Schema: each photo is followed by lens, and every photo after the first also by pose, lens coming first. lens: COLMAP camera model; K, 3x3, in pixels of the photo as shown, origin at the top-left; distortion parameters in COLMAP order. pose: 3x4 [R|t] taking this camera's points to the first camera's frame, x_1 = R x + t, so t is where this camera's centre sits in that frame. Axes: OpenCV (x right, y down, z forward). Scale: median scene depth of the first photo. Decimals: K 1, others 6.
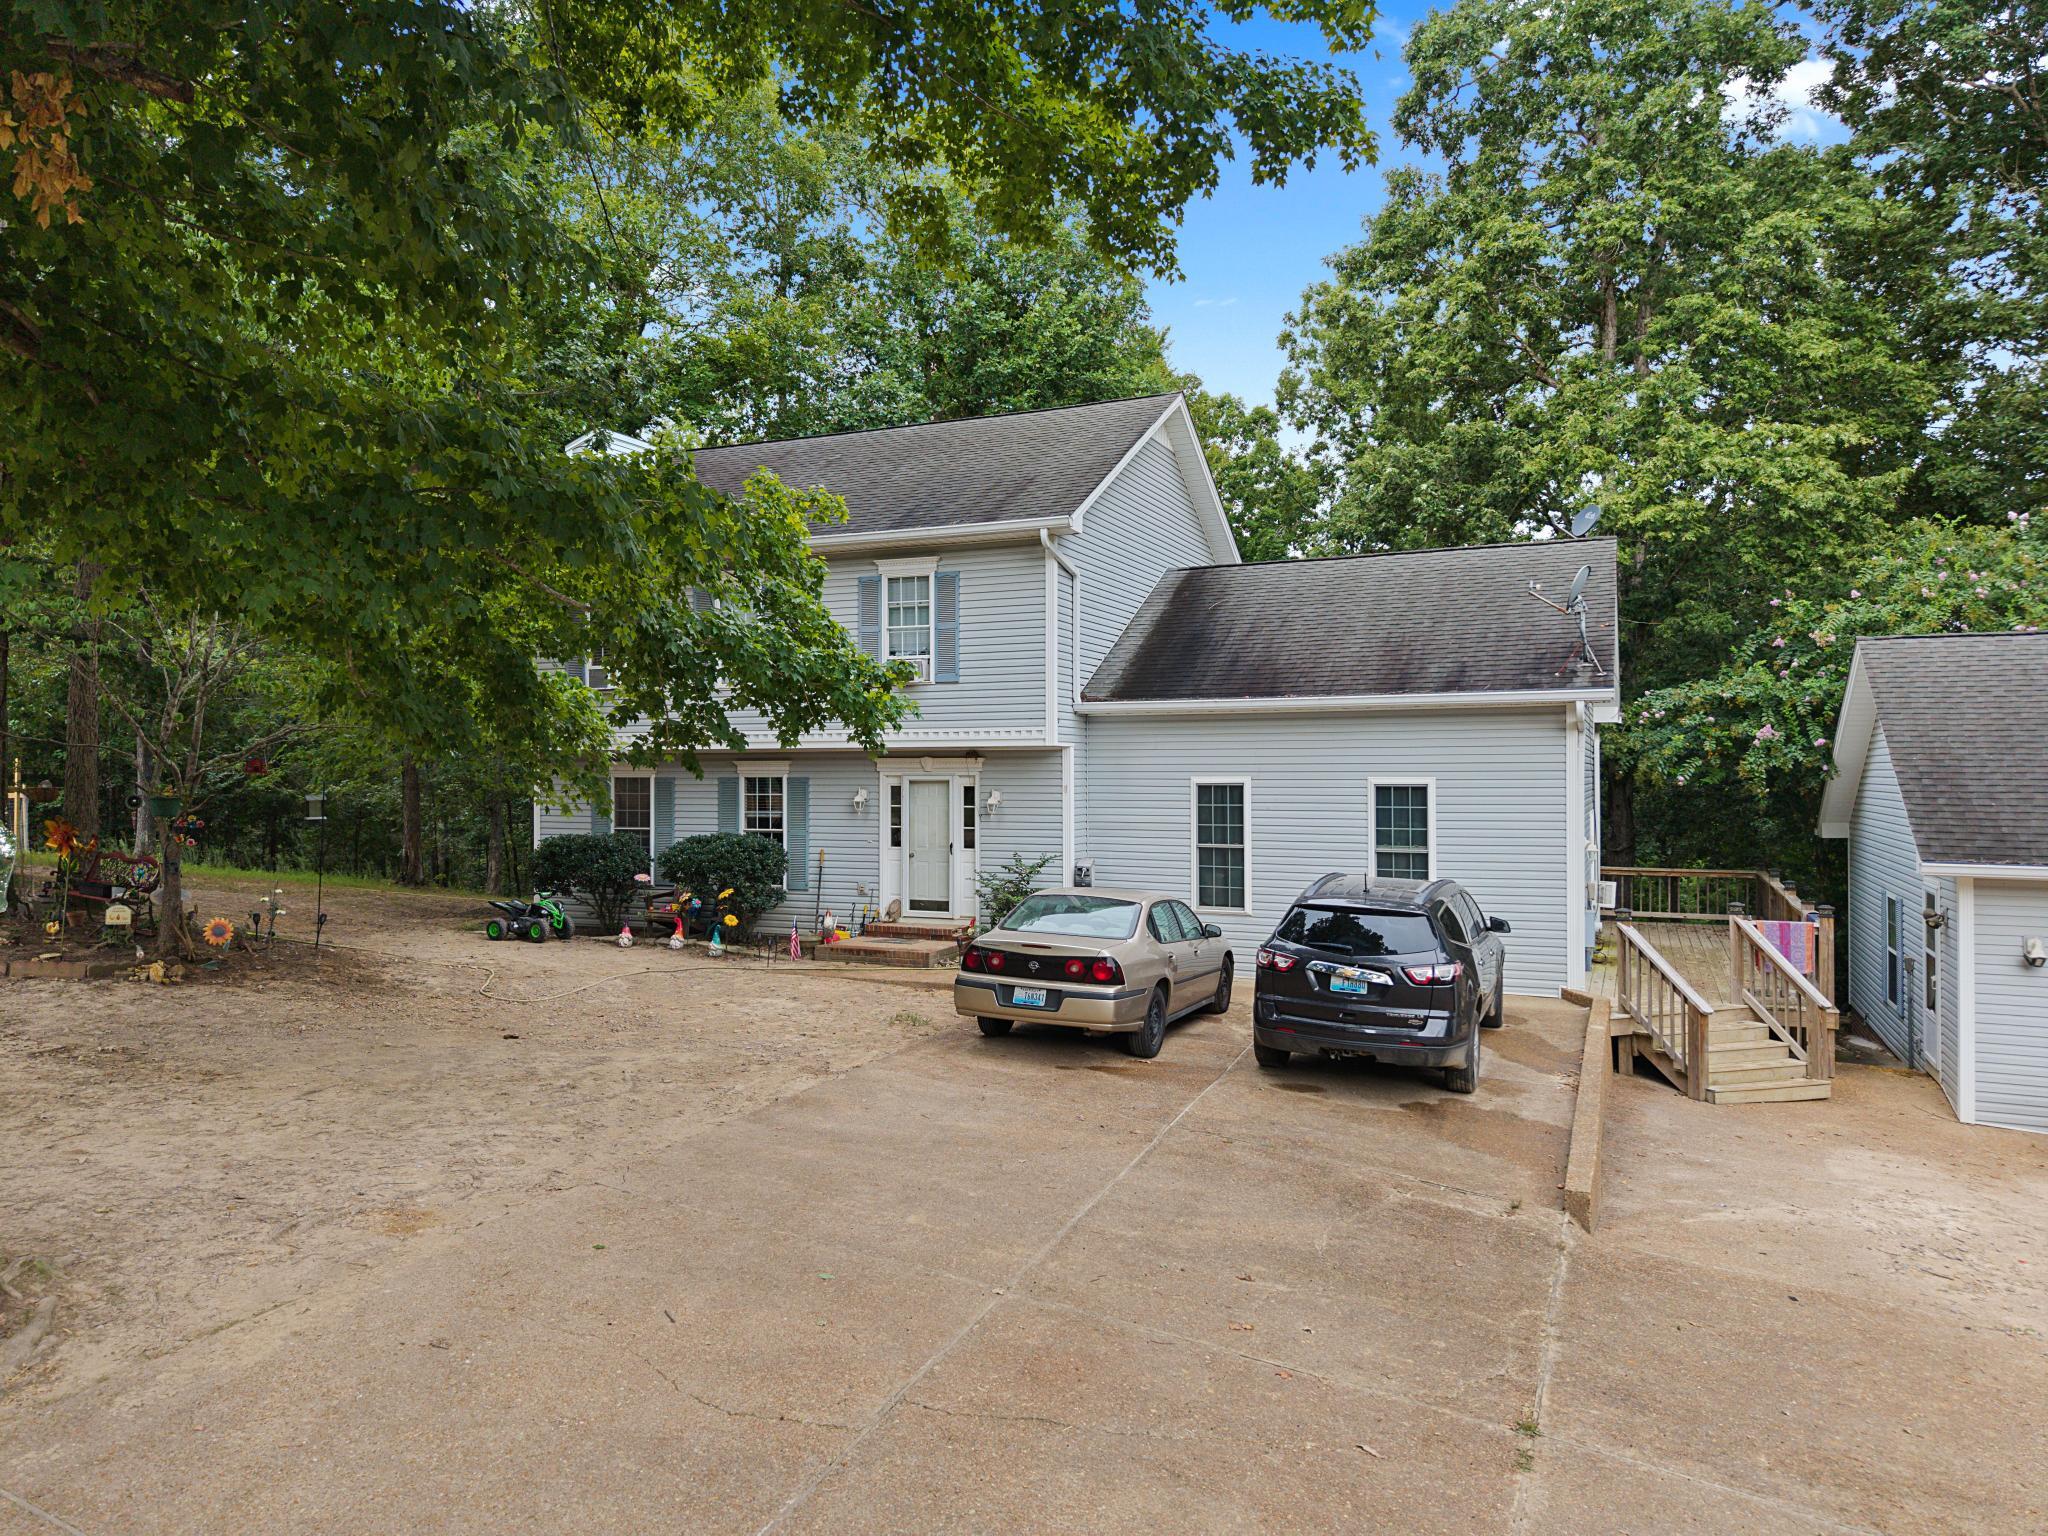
lens RADIAL K [[1394.7, 0, 1022.3], [0, 1394.7, 762.4], [0, 0, 1]] dist [0.048252, -0.044394]
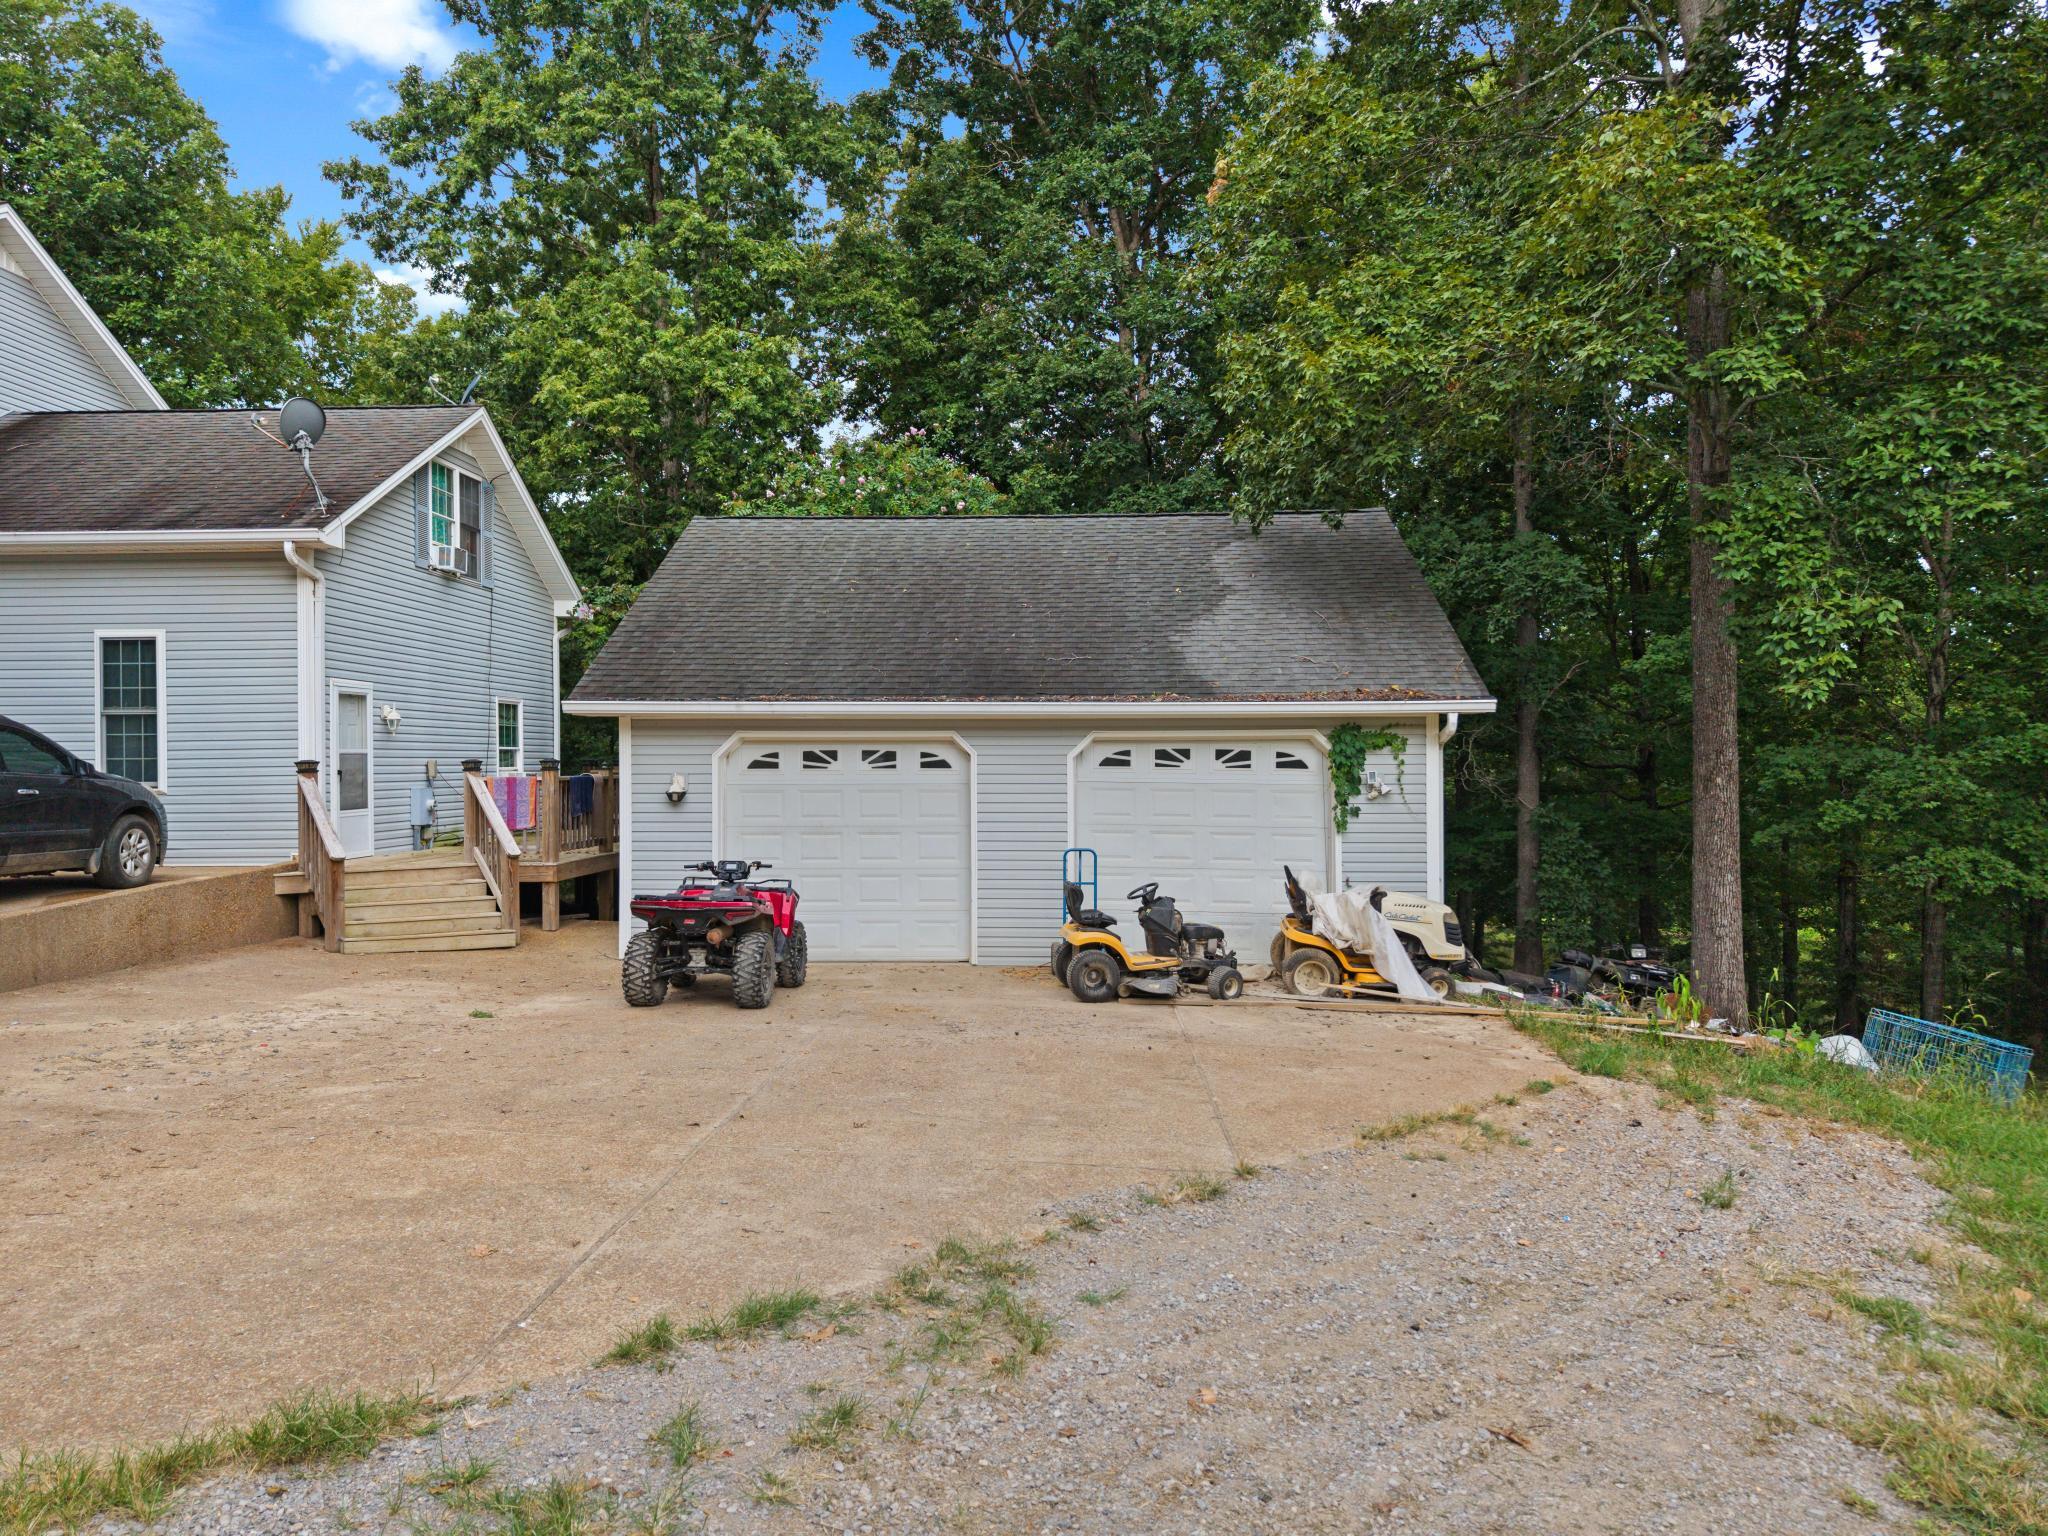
lens RADIAL K [[1394.7, 0, 1025.0], [0, 1394.7, 764.3], [0, 0, 1]] dist [0.048252, -0.044394]
pose [[0.929956, 0.000511, 0.367671, 0.457581], [-0.002733, 0.999981, 0.005522, 0.086953], [-0.367661, -0.006140, 0.929939, -0.035097]]
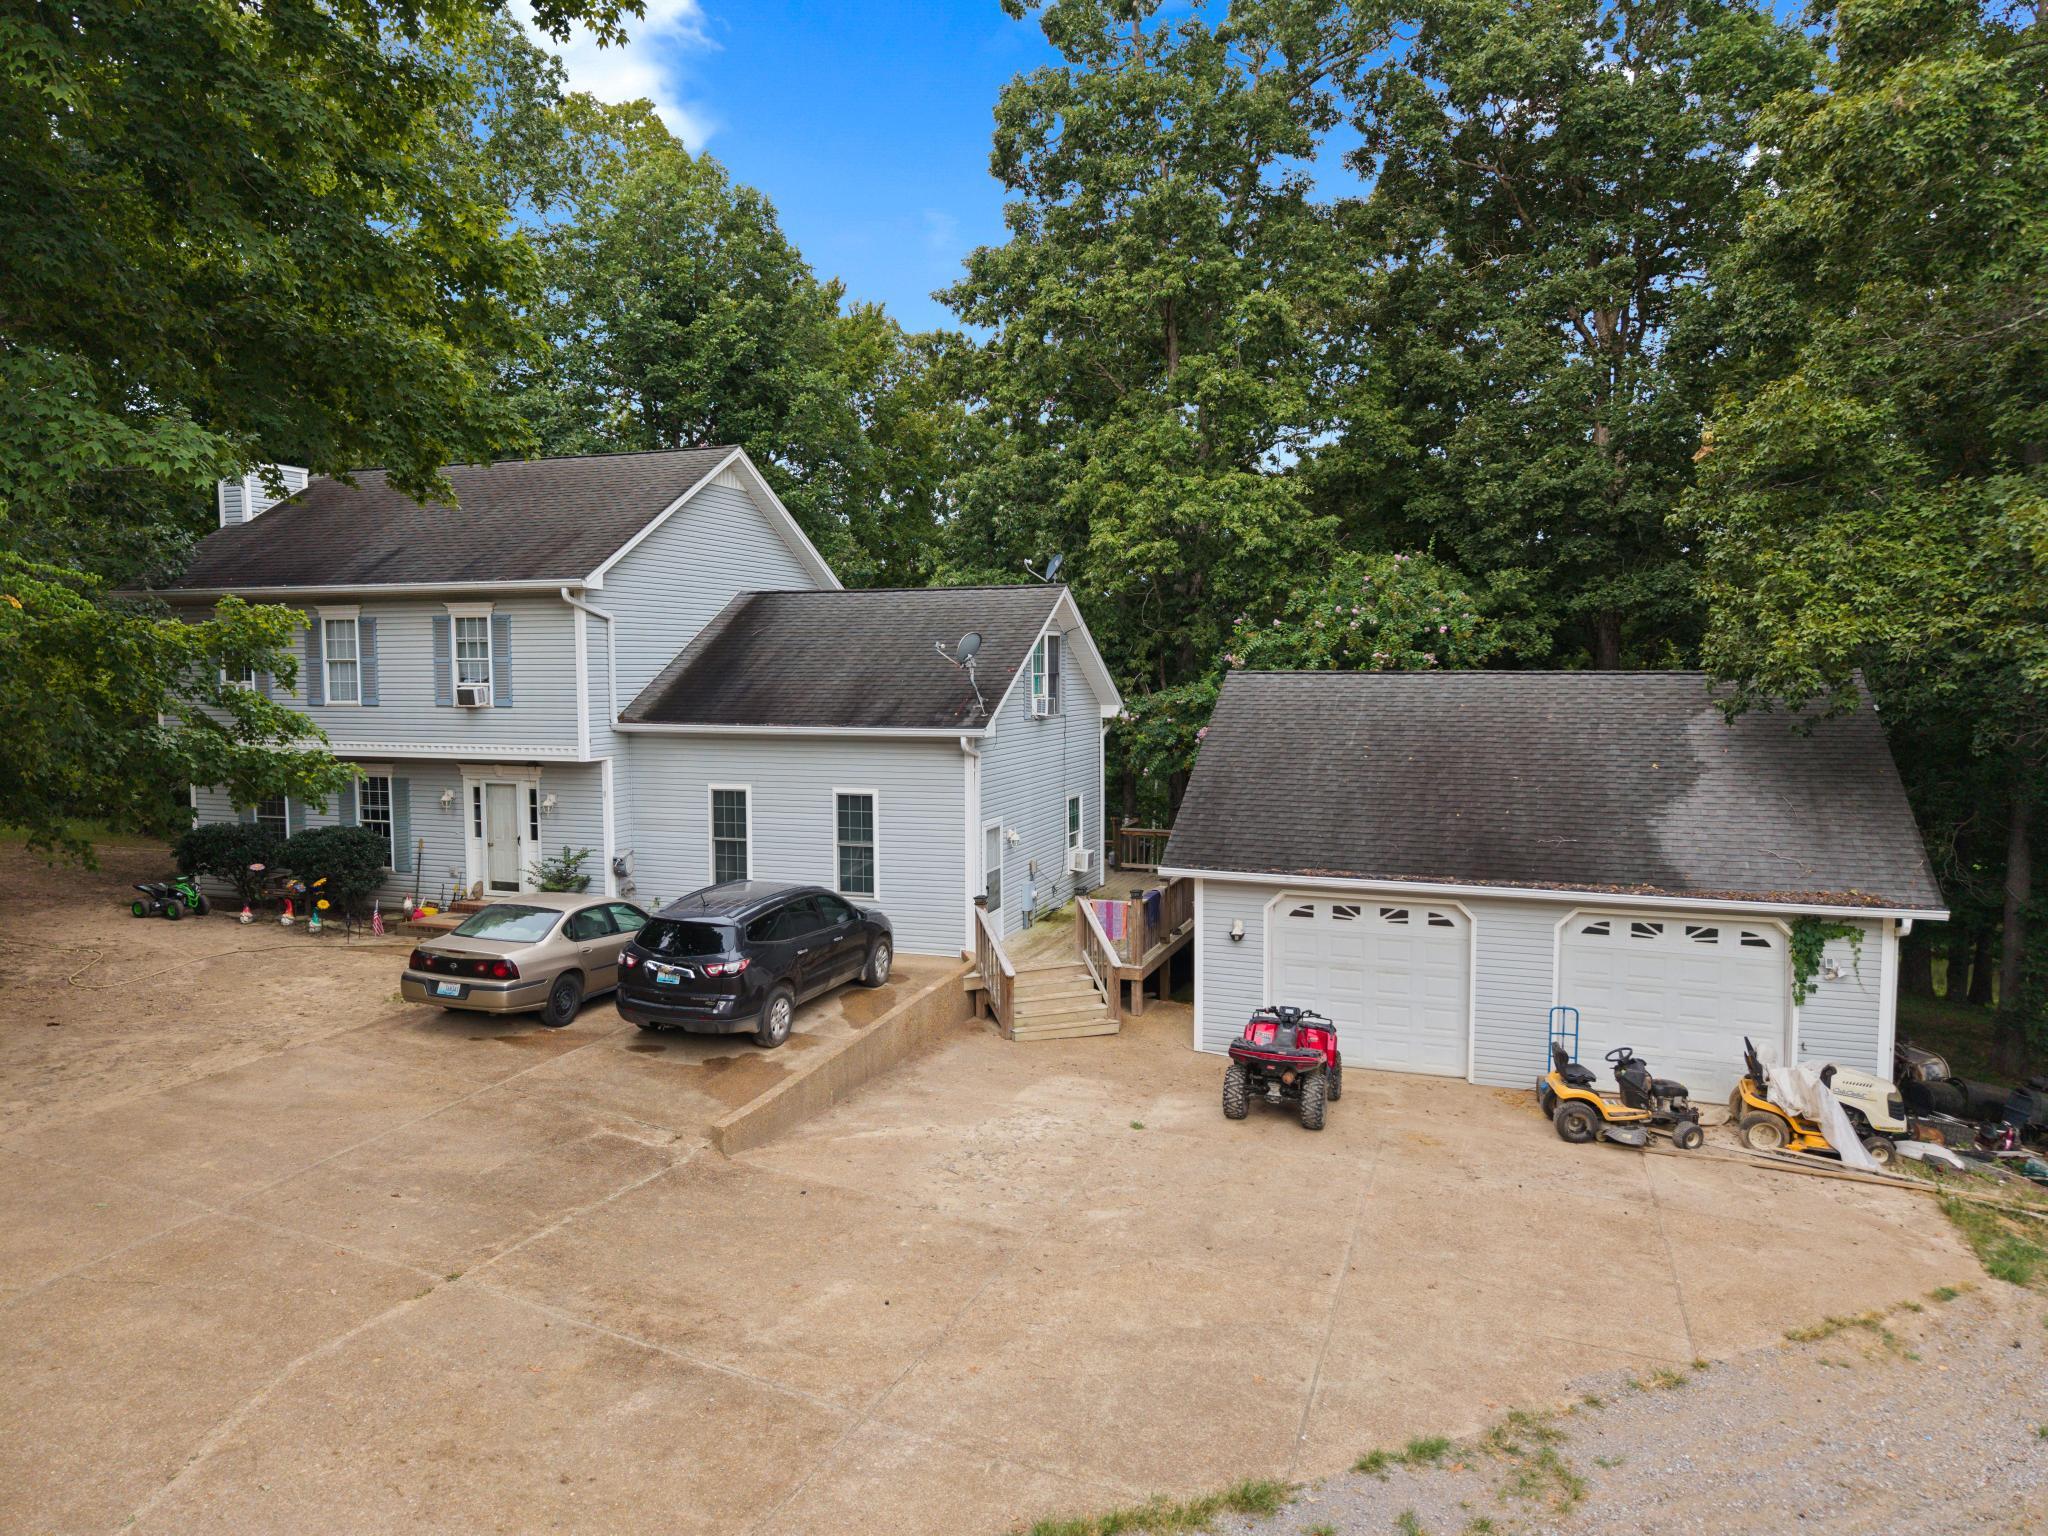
lens RADIAL K [[1394.7, 0, 1016.2], [0, 1394.7, 773.4], [0, 0, 1]] dist [0.048252, -0.044394]
pose [[0.997414, -0.006991, 0.071528, 0.318871], [0.000979, 0.996487, 0.083743, -0.106918], [-0.071862, -0.083457, 0.993917, -0.264000]]
